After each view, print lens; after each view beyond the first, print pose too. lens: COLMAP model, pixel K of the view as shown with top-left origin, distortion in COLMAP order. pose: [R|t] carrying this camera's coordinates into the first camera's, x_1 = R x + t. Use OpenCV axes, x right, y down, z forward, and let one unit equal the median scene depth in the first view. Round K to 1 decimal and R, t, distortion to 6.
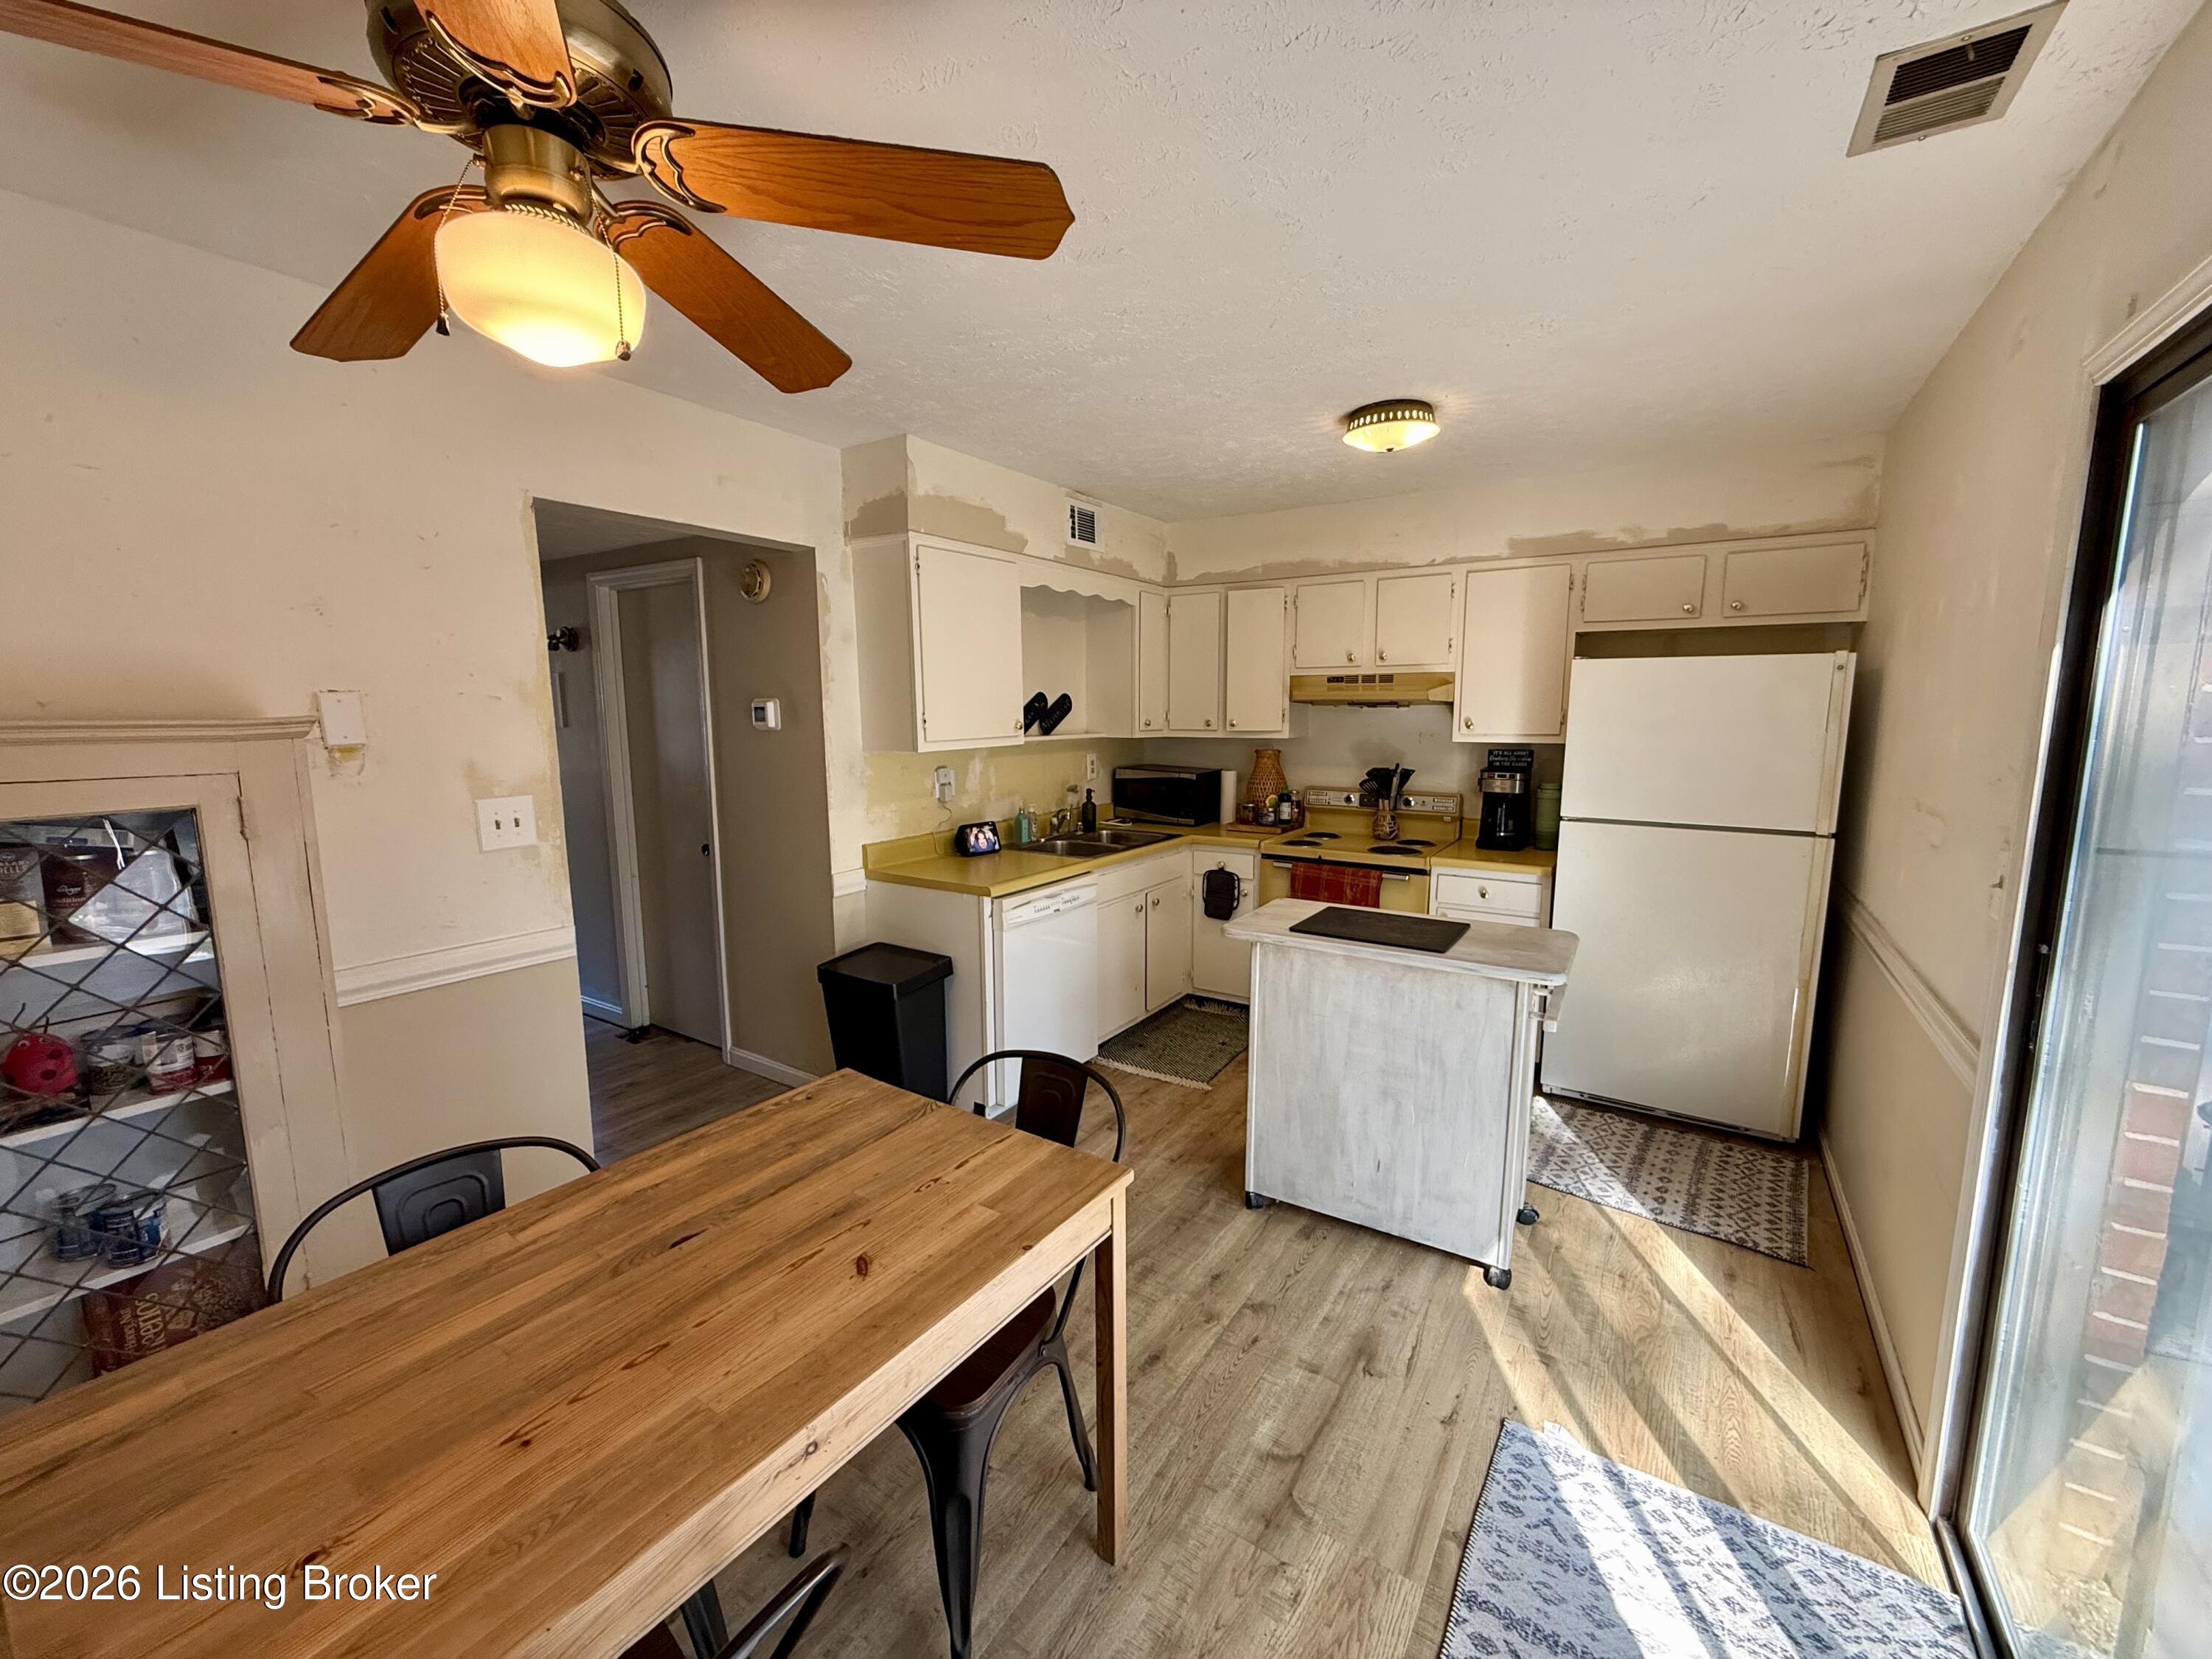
lens RADIAL K [[882.6, 0, 1100.9], [0, 882.6, 828.8], [0, 0, 1]] dist [-0.000645, -0.000141]
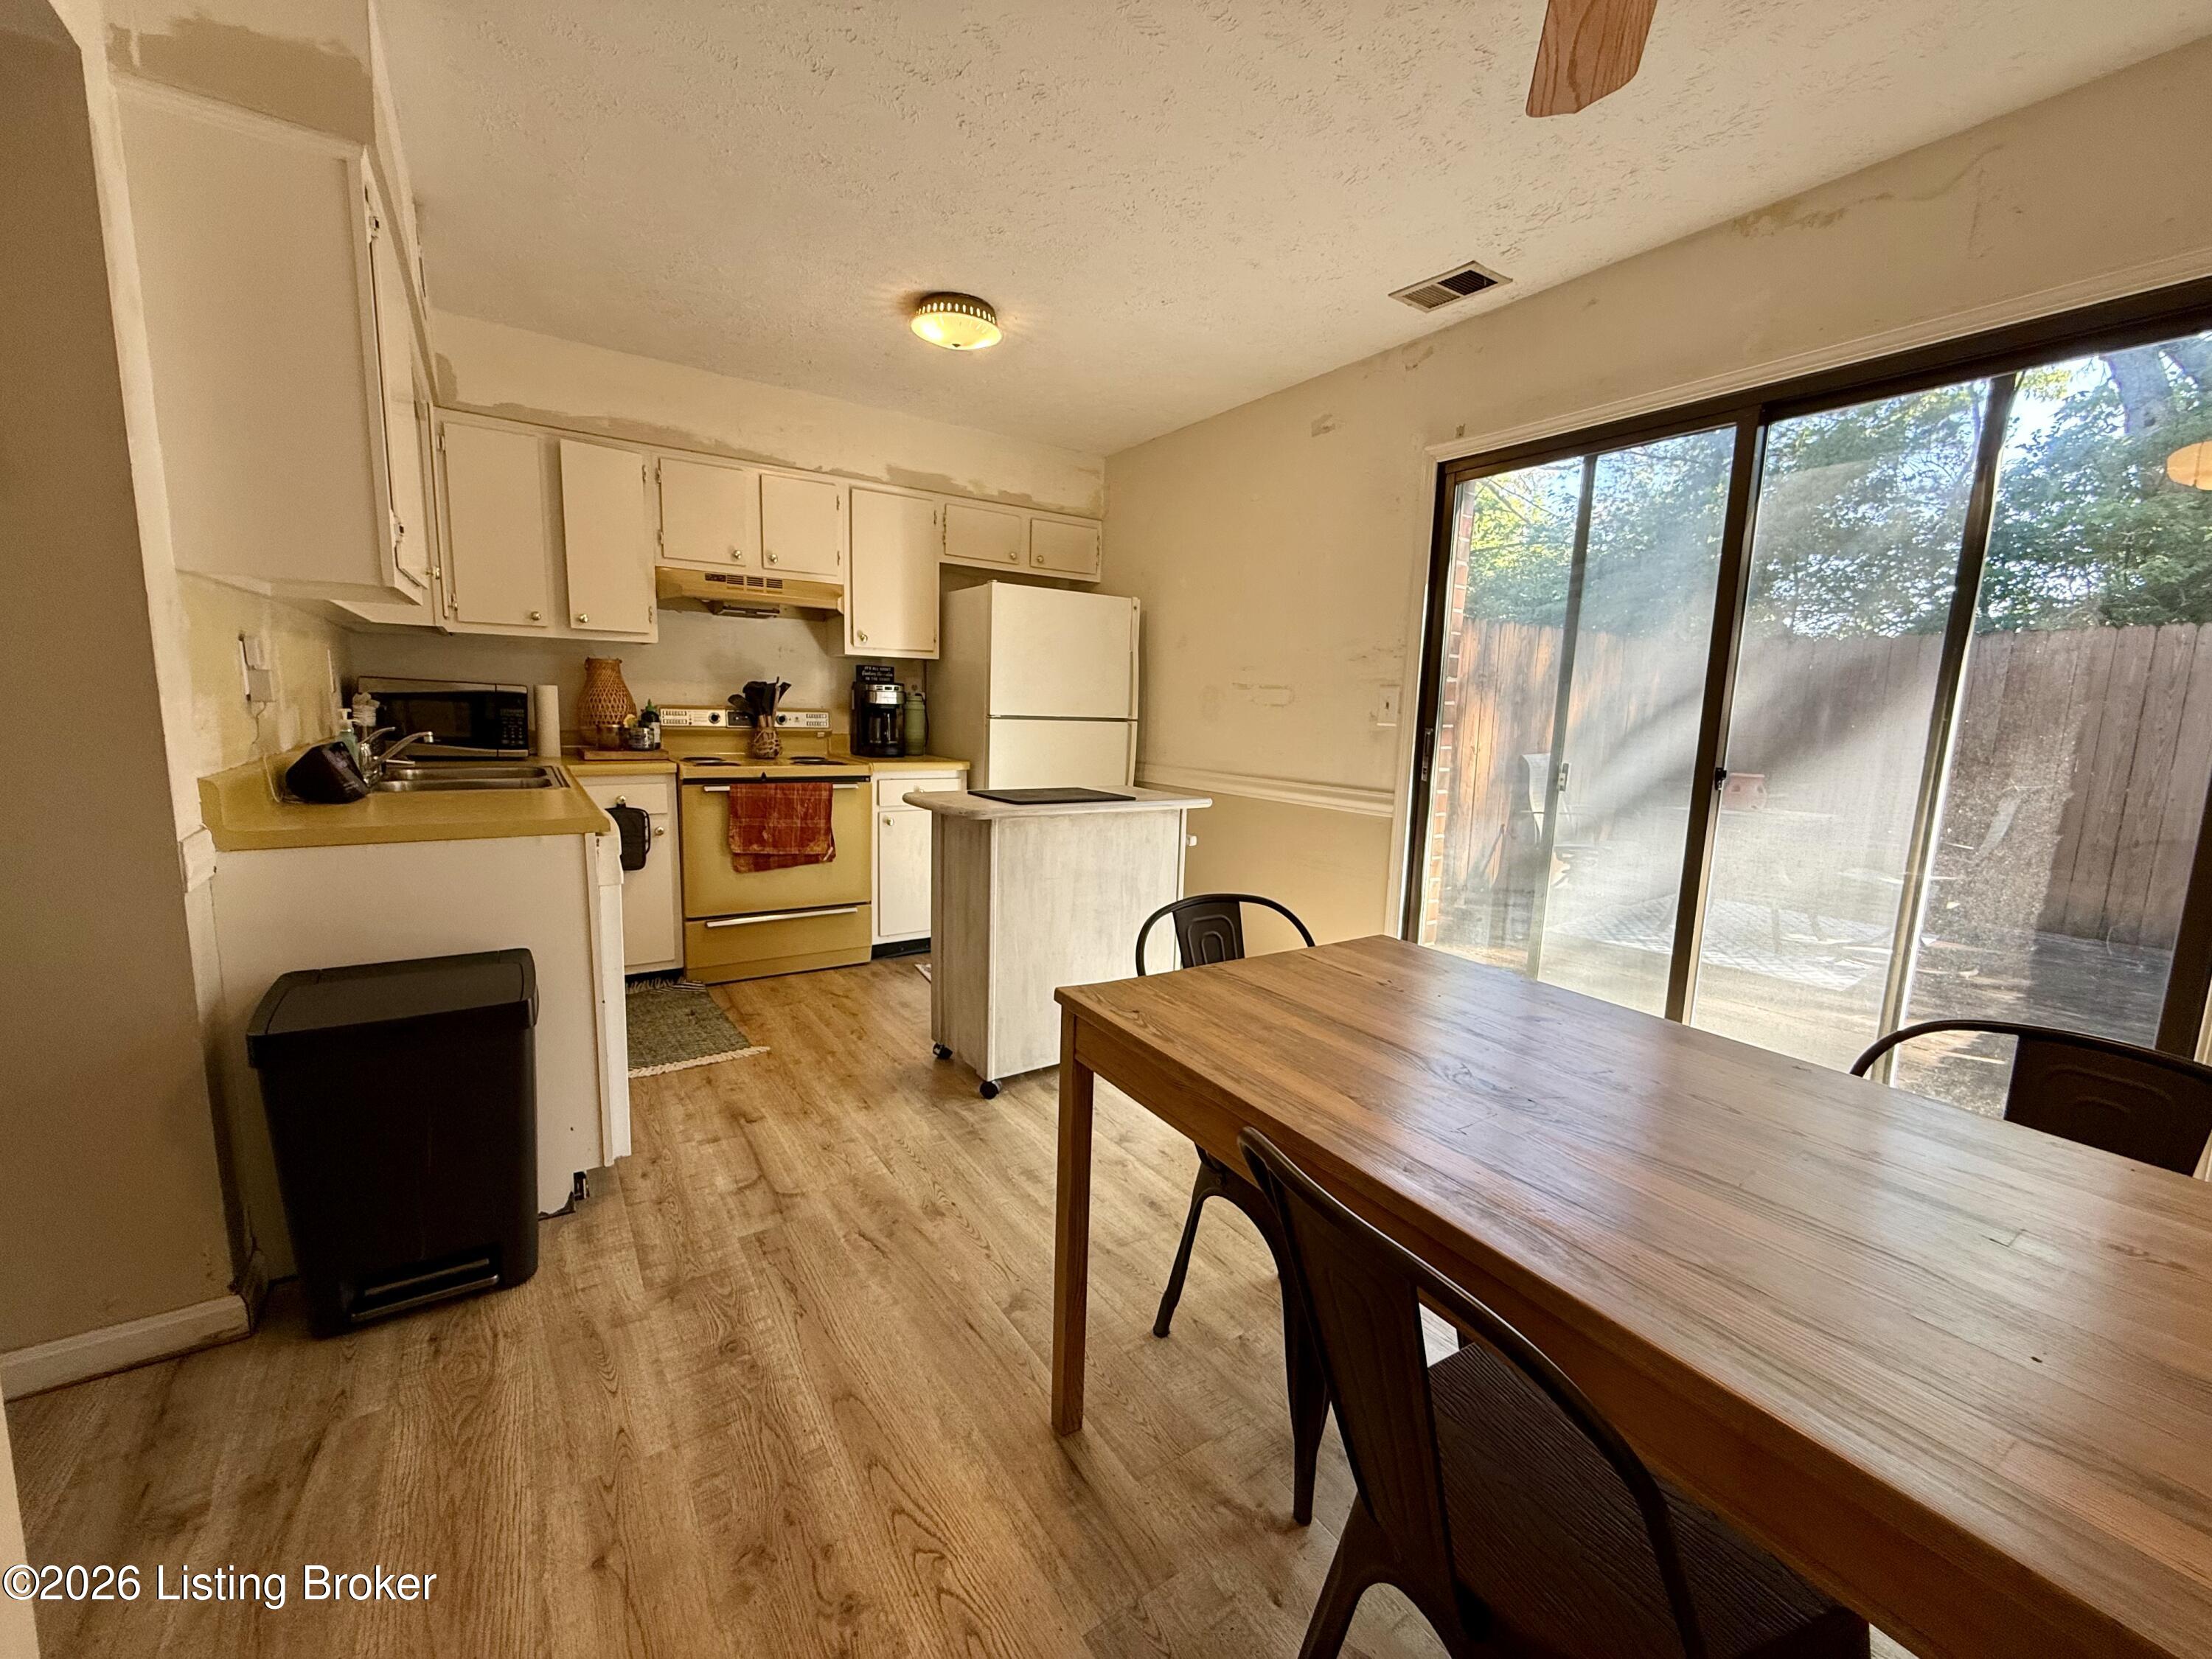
lens RADIAL K [[882.6, 0, 1100.9], [0, 882.6, 828.8], [0, 0, 1]] dist [-0.000645, -0.000141]
pose [[0.390265, -0.115220, 0.913465, -0.484026], [0.094161, 0.991931, 0.084888, 0.047029], [-0.915875, 0.052883, 0.397965, 0.363558]]
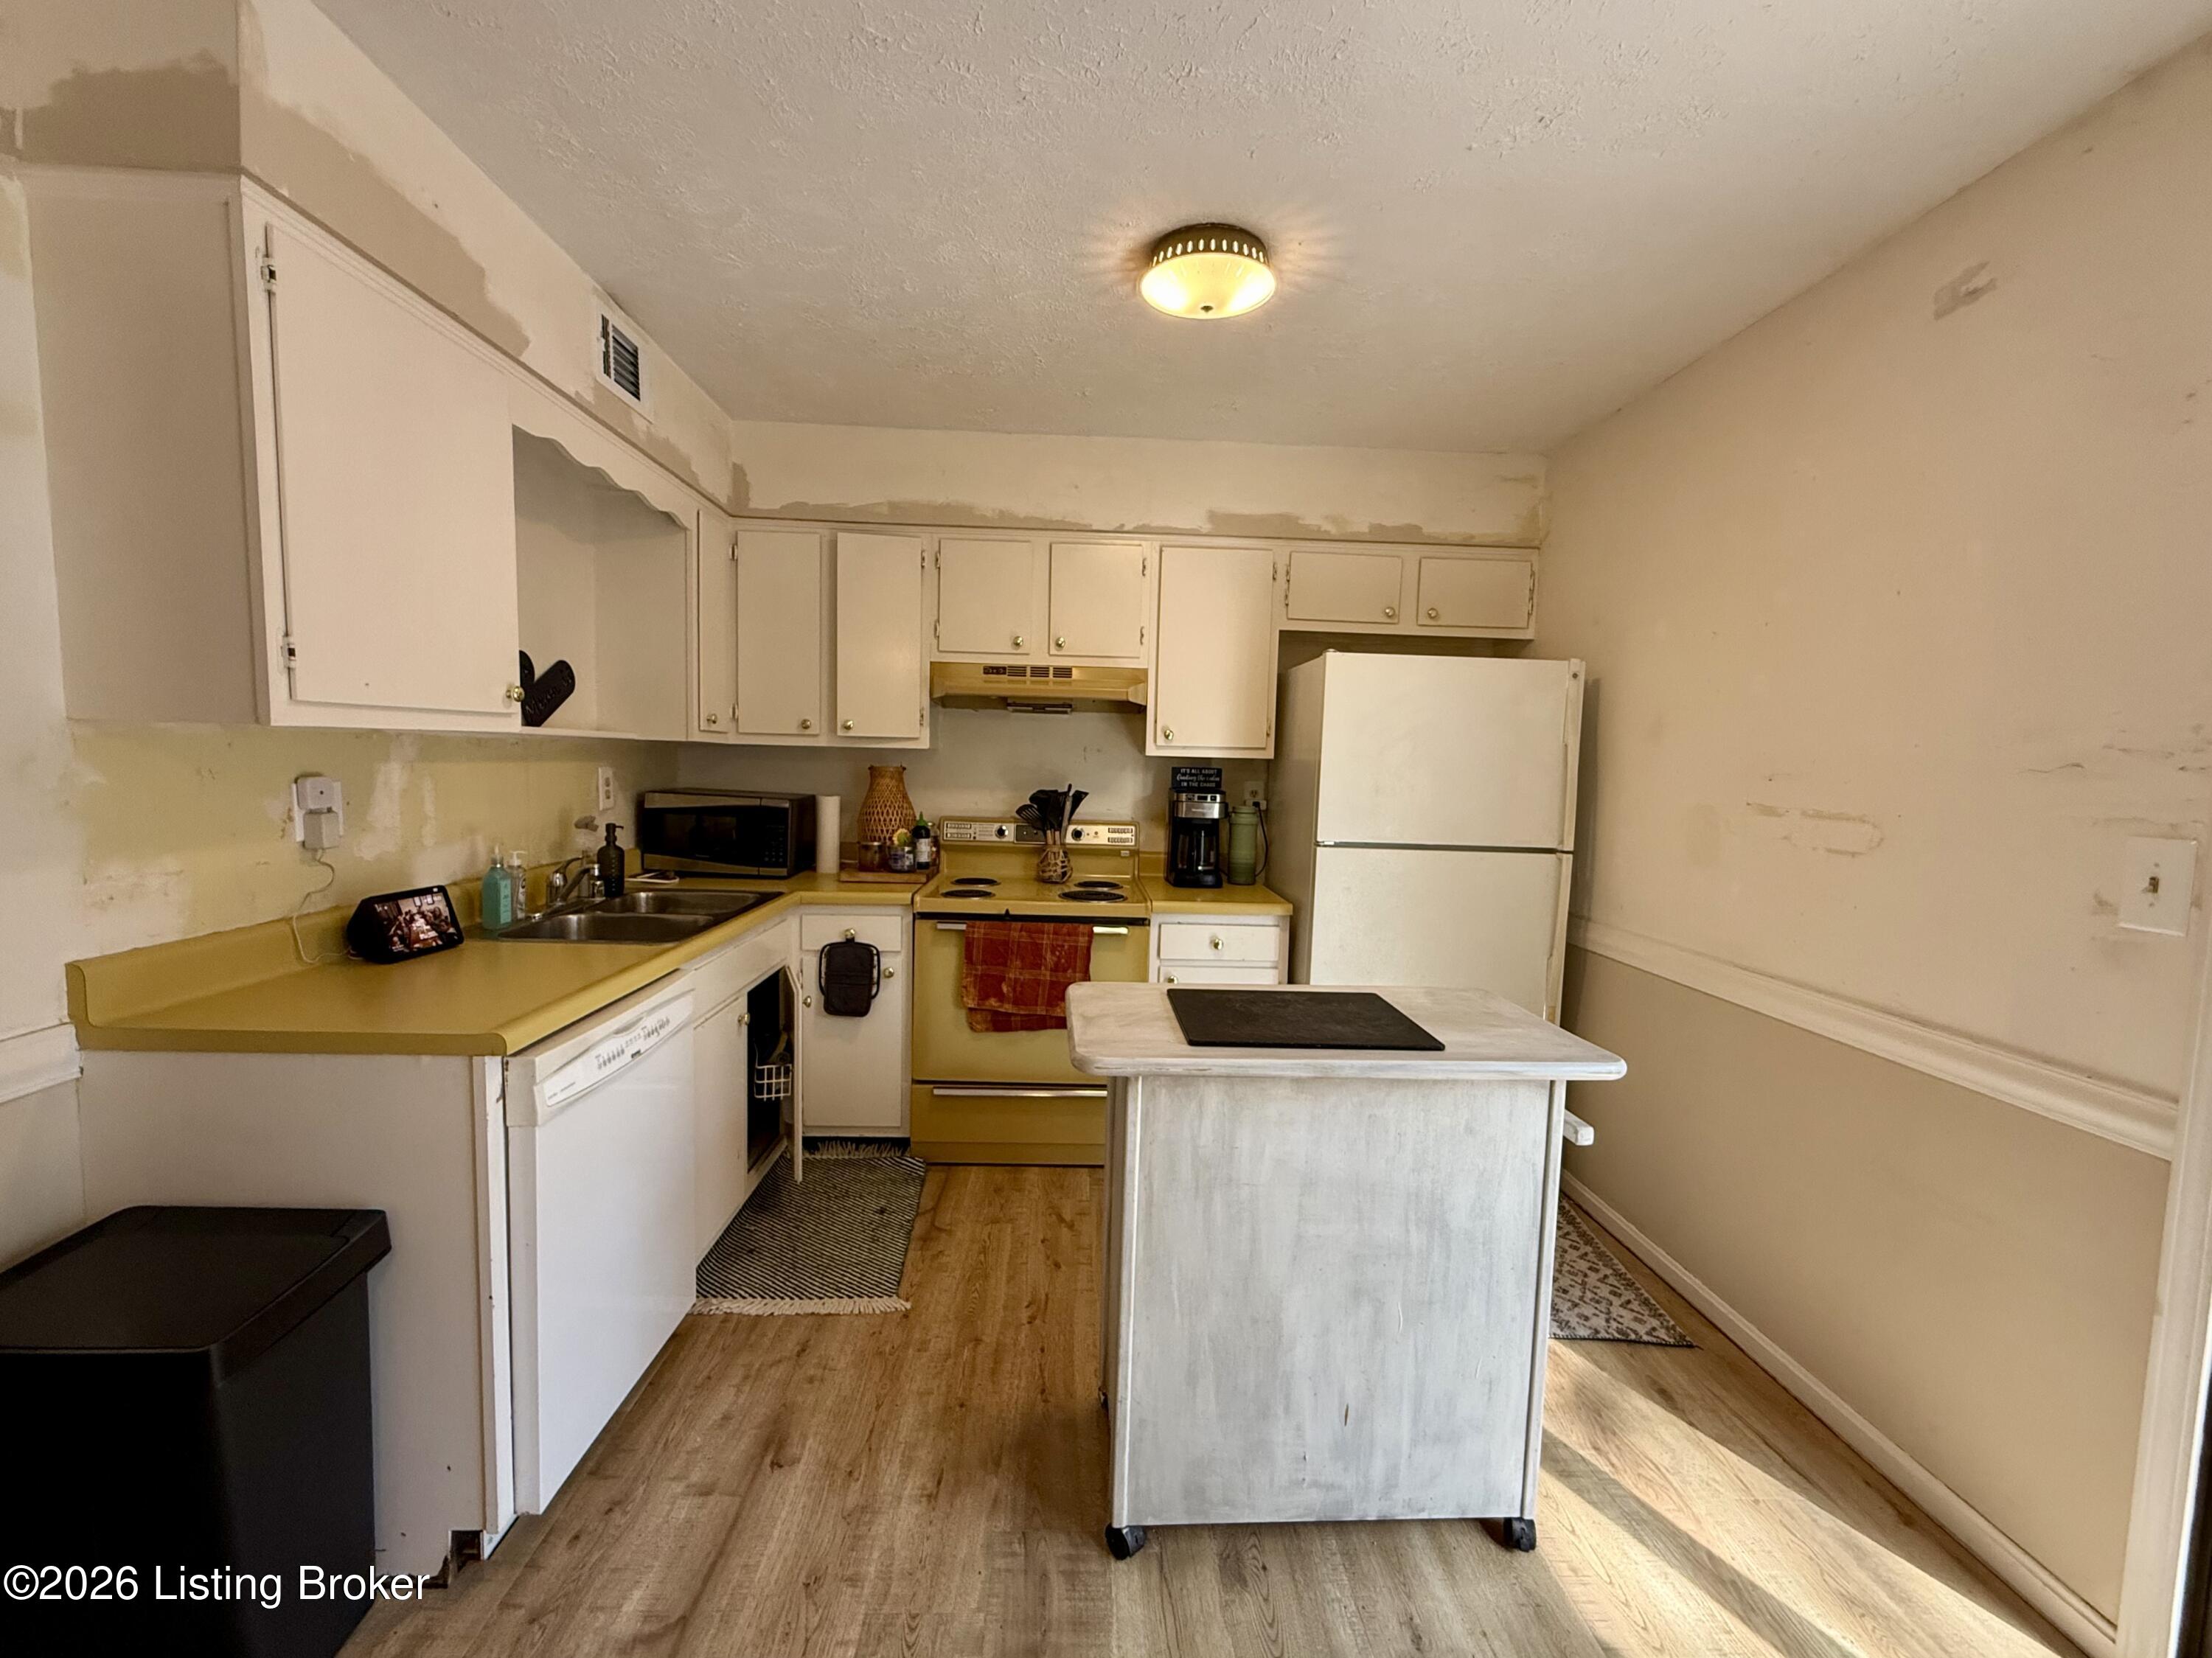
lens RADIAL K [[909.9, 0, 1100.4], [0, 909.9, 829.6], [0, 0, 1]] dist [-0.000680, -0.000102]
pose [[0.817059, -0.018014, 0.576273, -0.121703], [0.048264, 0.998141, -0.037229, -0.003263], [-0.574531, 0.058231, 0.816409, 0.387726]]
